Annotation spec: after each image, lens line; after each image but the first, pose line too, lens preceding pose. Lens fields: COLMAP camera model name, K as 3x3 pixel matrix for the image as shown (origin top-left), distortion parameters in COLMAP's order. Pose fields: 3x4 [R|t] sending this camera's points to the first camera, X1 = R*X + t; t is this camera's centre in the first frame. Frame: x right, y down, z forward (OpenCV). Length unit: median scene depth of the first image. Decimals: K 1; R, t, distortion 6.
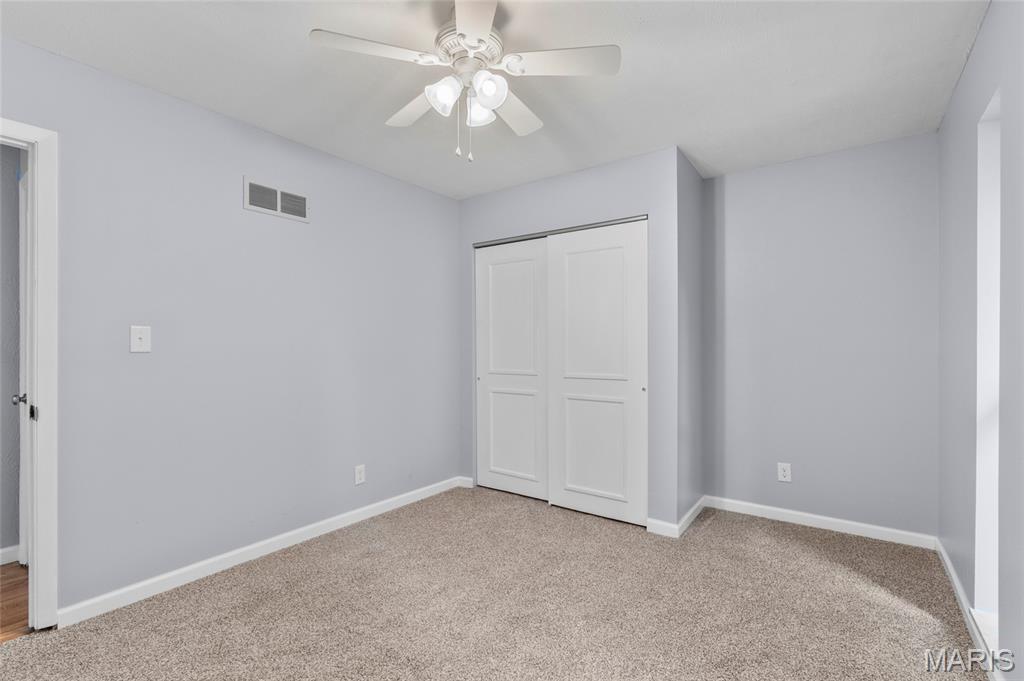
lens RADIAL K [[466.1, 0, 512.3], [0, 466.1, 349.4], [0, 0, 1]] dist [0.000025, 0.000048]
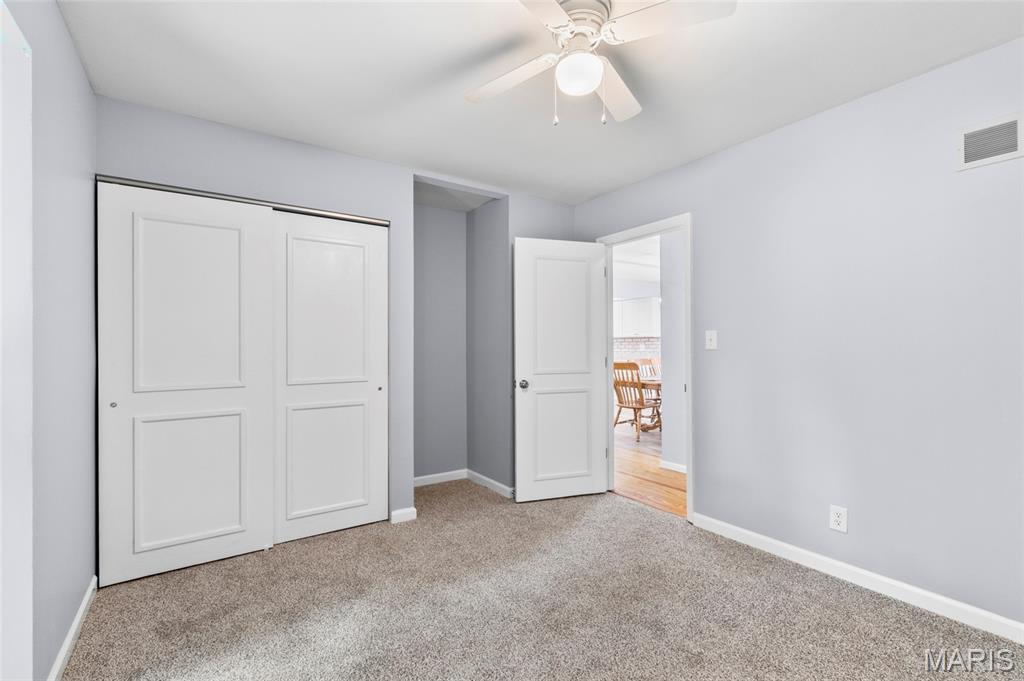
lens RADIAL K [[477.0, 0, 511.1], [0, 477.0, 335.6], [0, 0, 1]] dist [0.002917, 0.000434]
pose [[0.355087, 0.012907, 0.934744, -0.596973], [0.019886, 0.999574, -0.021357, -0.003687], [-0.934622, 0.026172, 0.354679, 0.347482]]
